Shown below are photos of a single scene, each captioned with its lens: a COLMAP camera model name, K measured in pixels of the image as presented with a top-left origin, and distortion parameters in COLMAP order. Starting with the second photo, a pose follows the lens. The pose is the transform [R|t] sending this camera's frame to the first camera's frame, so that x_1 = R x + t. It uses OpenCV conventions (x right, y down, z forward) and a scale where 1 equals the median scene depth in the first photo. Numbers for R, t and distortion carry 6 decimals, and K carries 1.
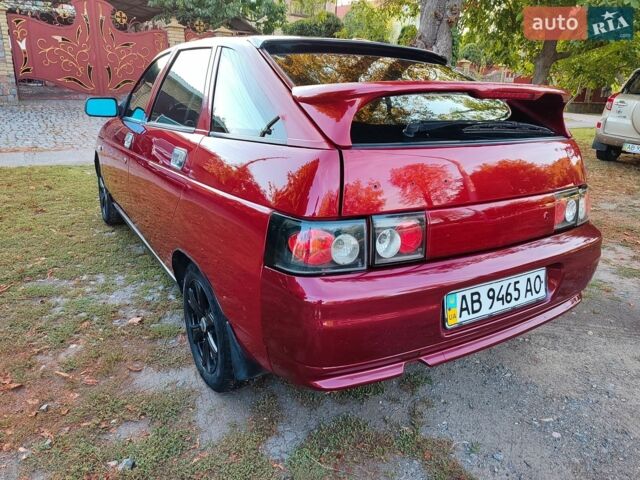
lens RADIAL K [[470.8, 0, 320.0], [0, 470.8, 240.0], [0, 0, 1]] dist [0.004172, 0.003291]
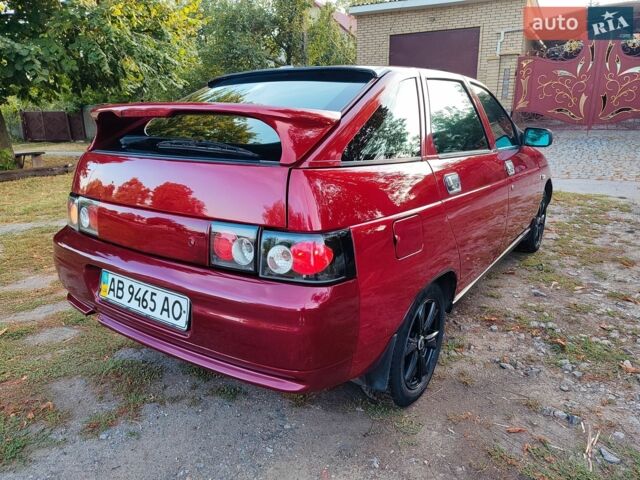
lens RADIAL K [[470.8, 0, 320.0], [0, 470.8, 240.0], [0, 0, 1]] dist [0.004172, 0.003291]
pose [[0.391241, 0.203903, -0.897415, 1.356962], [-0.263872, 0.959057, 0.102870, -0.201558], [0.881648, 0.196556, 0.429026, 0.827204]]
